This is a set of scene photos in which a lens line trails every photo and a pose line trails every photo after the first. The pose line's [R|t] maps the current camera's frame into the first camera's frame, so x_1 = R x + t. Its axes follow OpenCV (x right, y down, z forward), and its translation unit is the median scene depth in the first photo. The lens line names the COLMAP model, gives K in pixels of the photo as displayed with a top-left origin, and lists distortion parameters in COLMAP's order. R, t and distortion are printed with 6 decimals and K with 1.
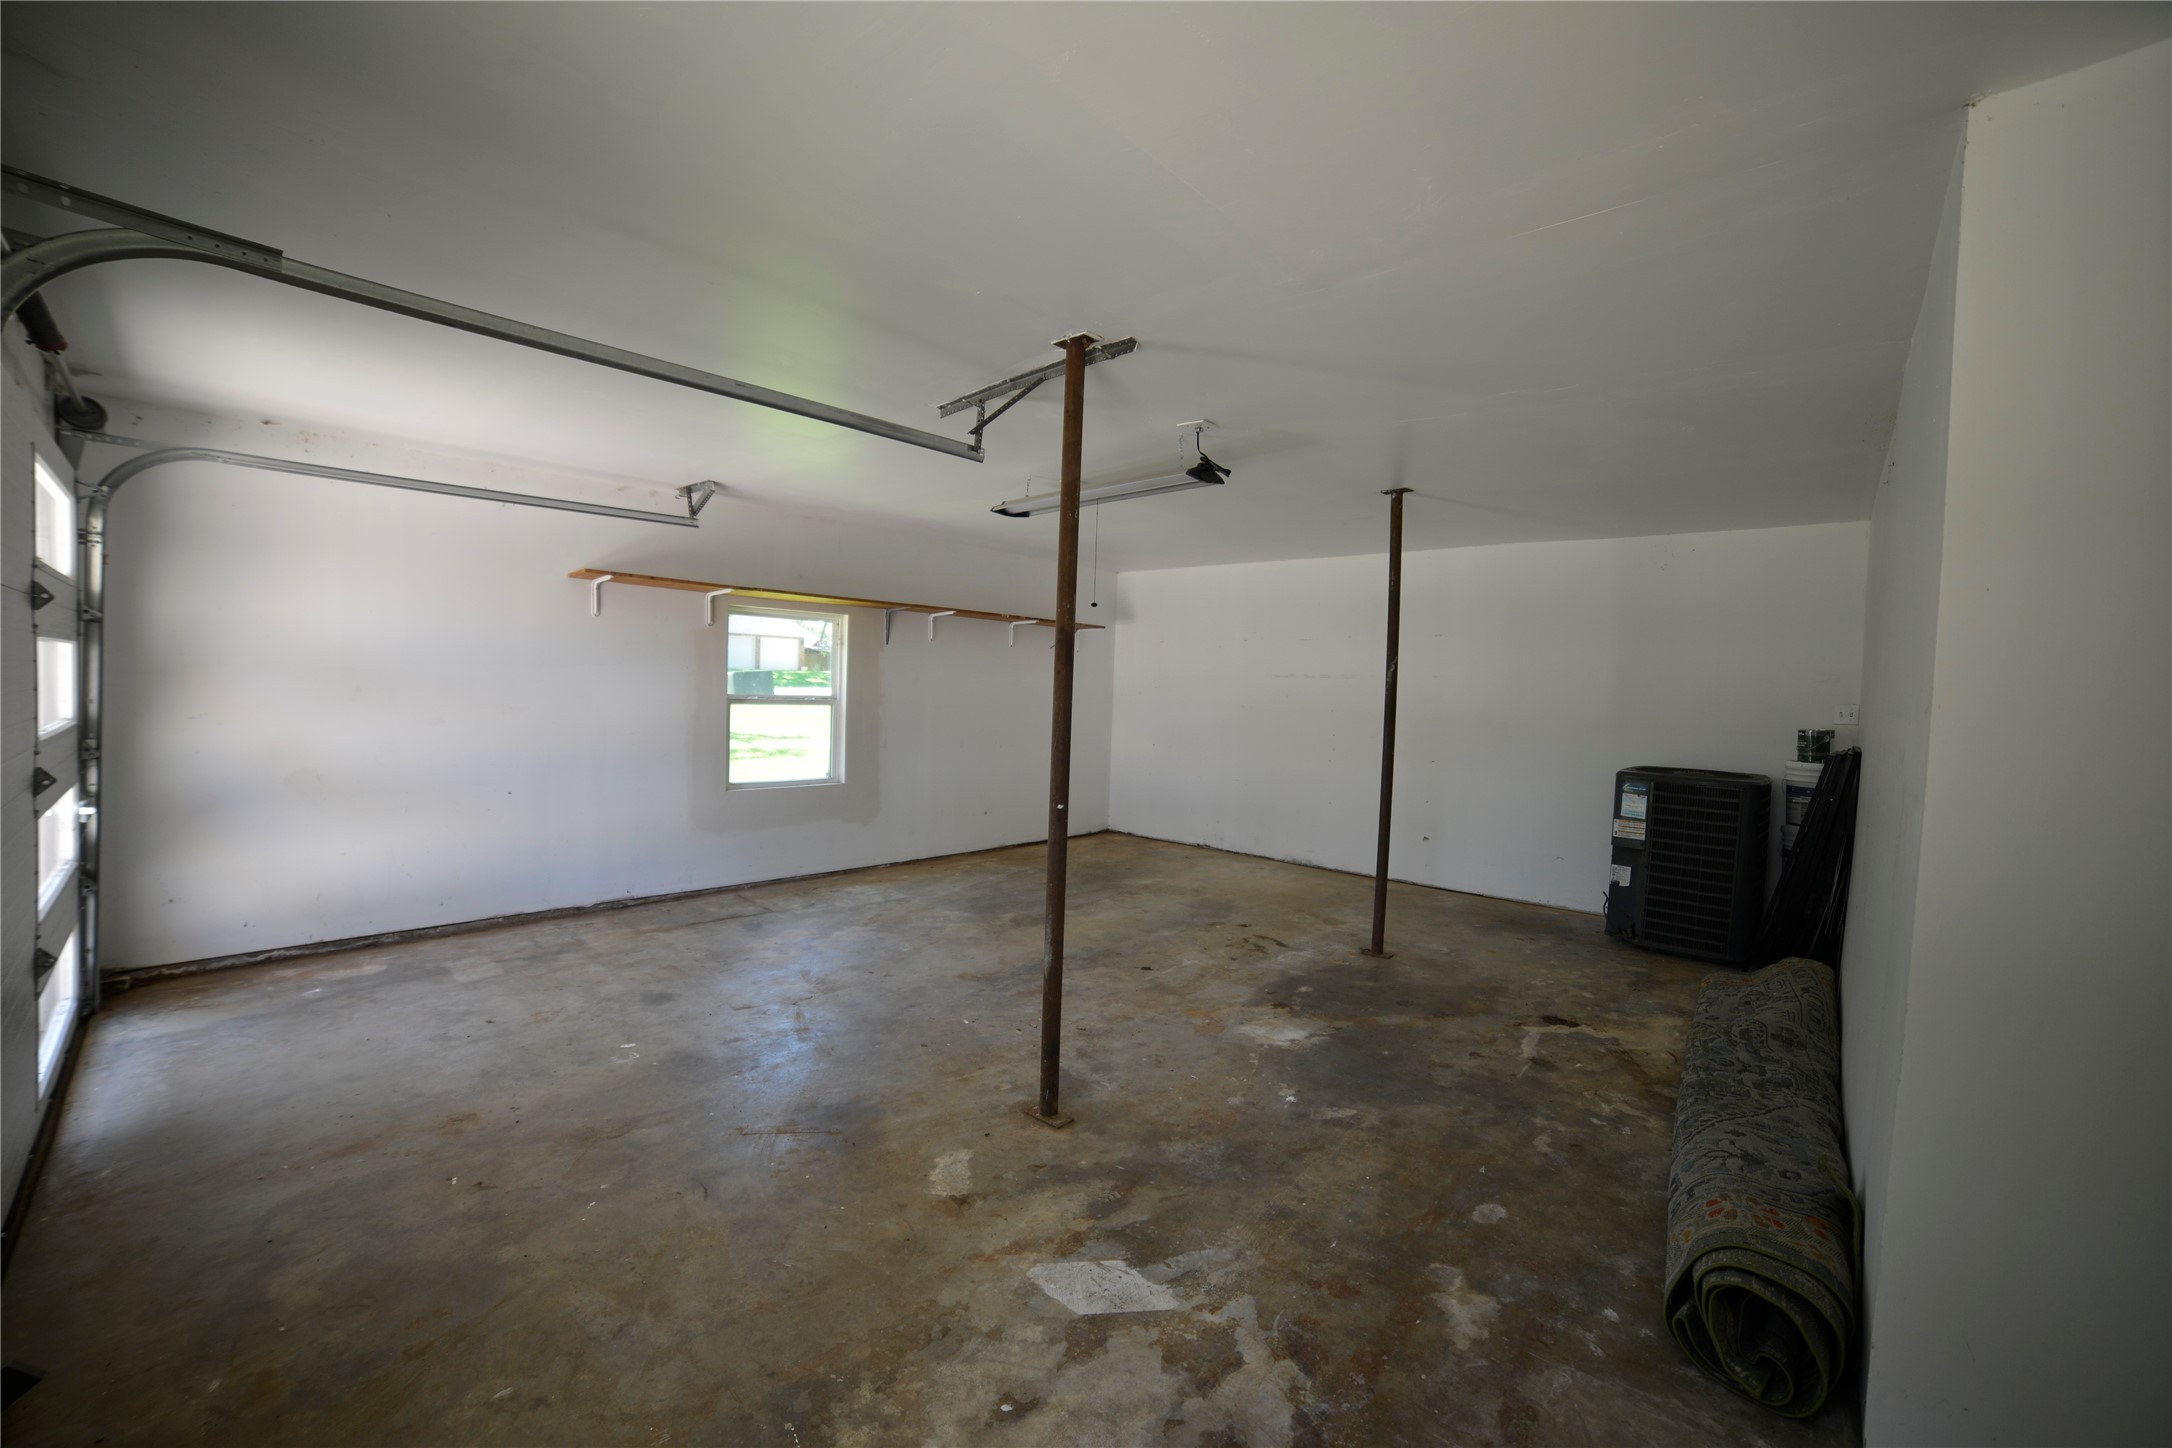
lens RADIAL K [[891.8, 0, 1101.1], [0, 891.8, 714.0], [0, 0, 1]] dist [-0.112579, 0.043013]
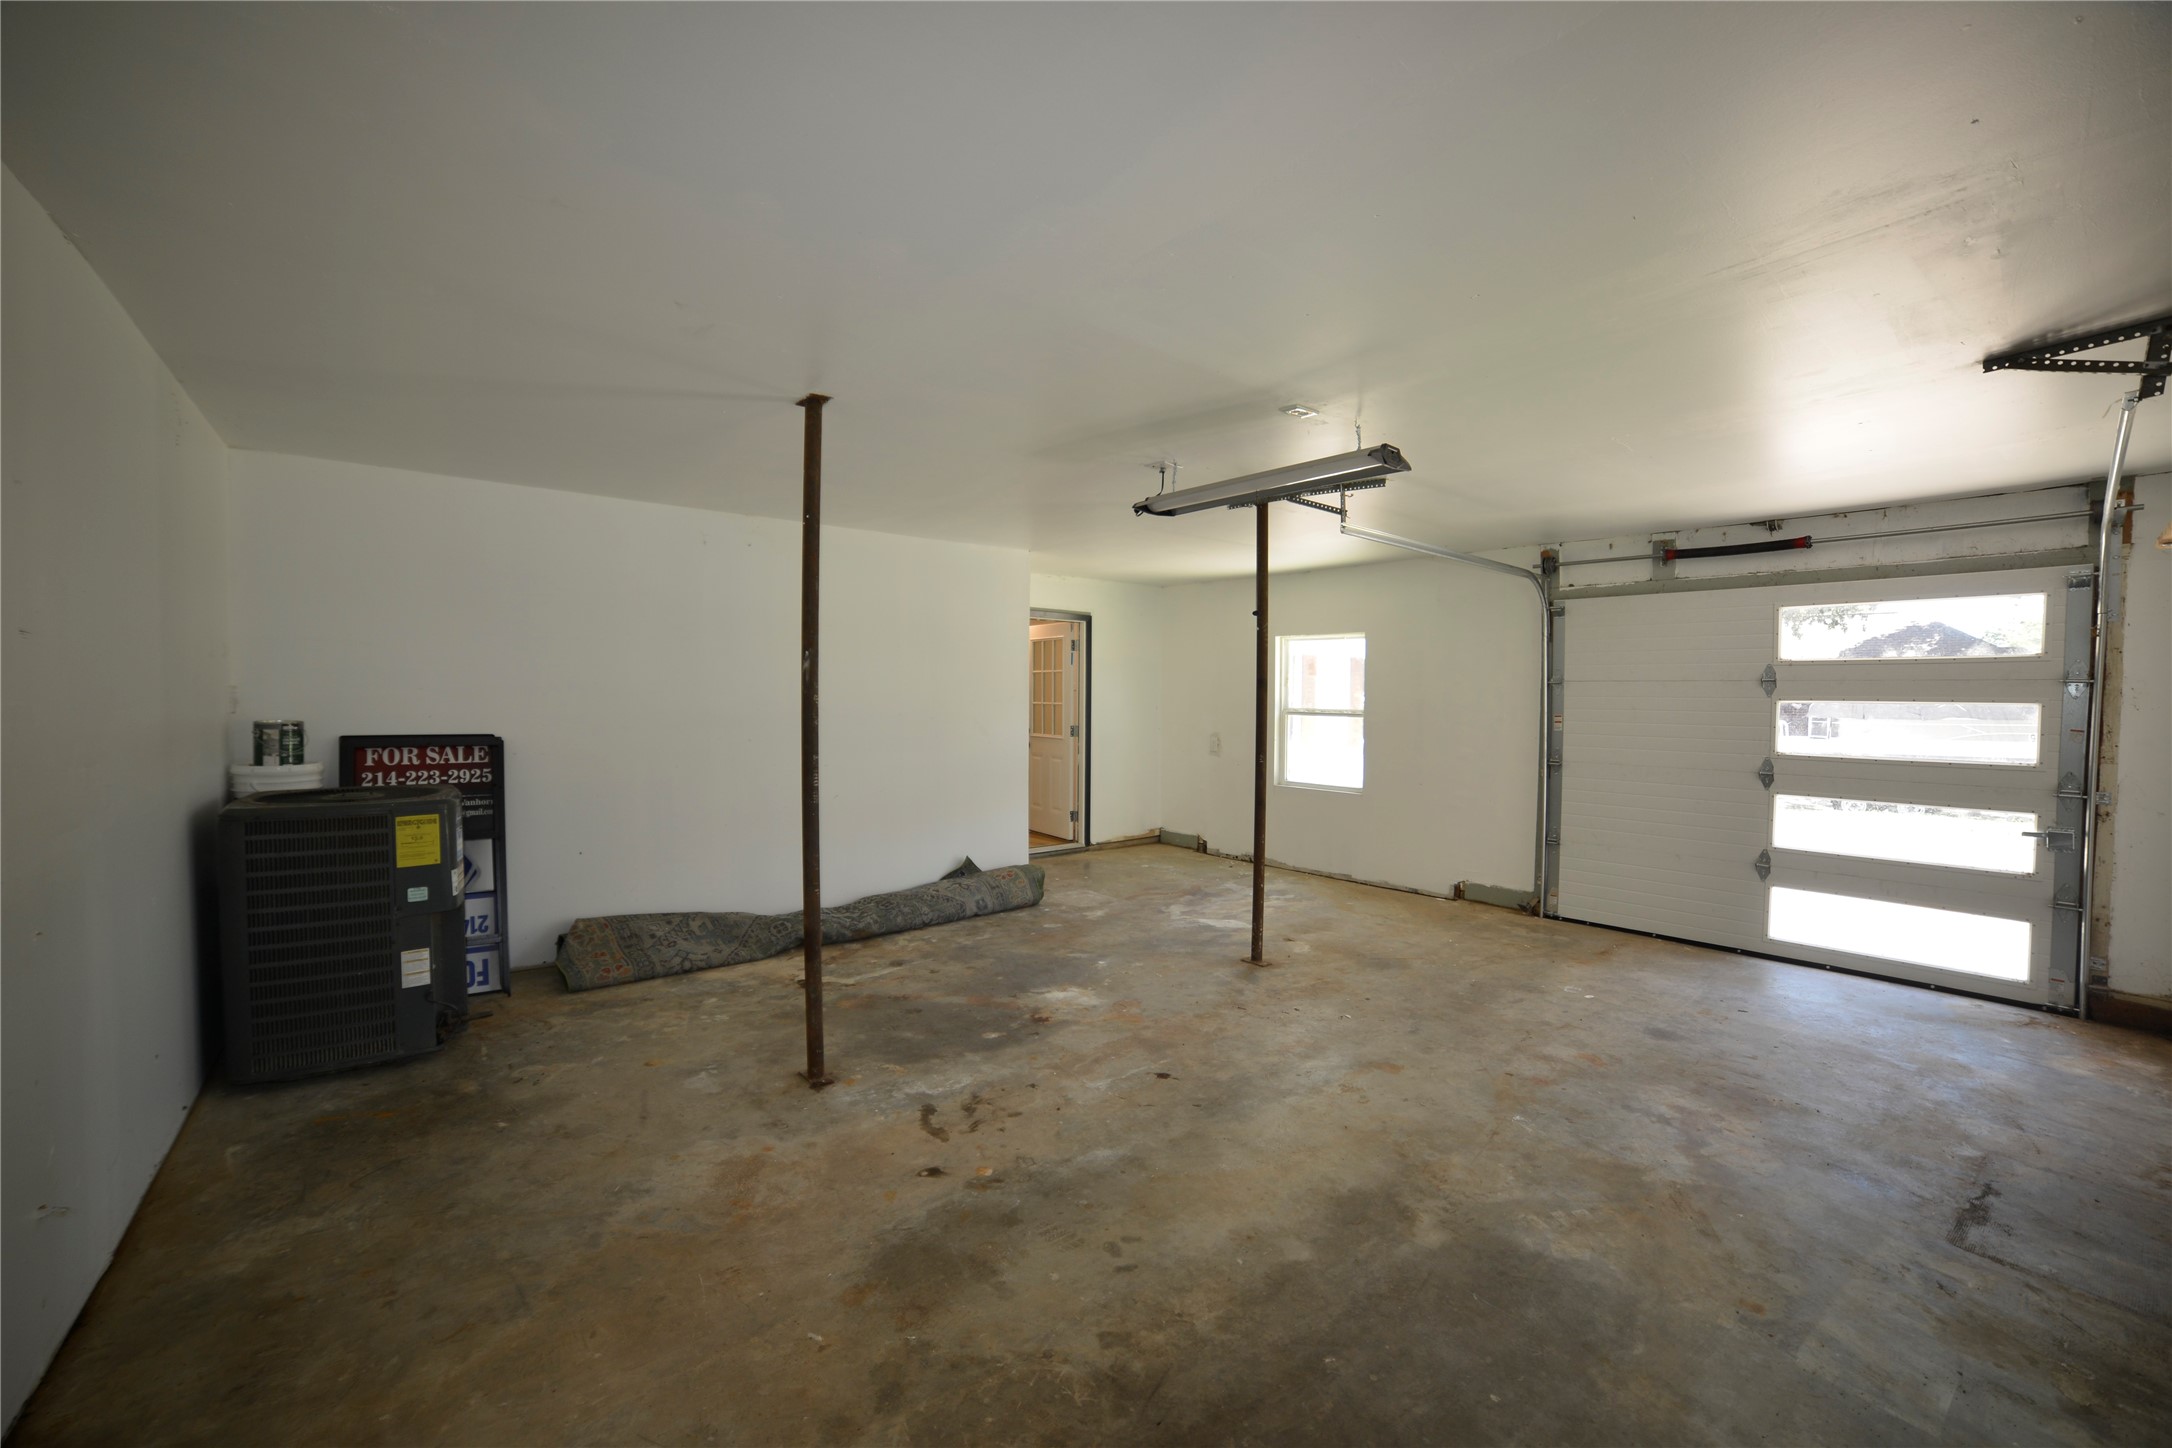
lens RADIAL K [[891.8, 0, 1101.1], [0, 891.8, 714.0], [0, 0, 1]] dist [-0.112579, 0.043013]
pose [[-0.989032, -0.049175, 0.139273, 0.017052], [-0.041221, 0.997381, 0.059430, -0.074393], [-0.141831, 0.053037, -0.988469, 2.035873]]
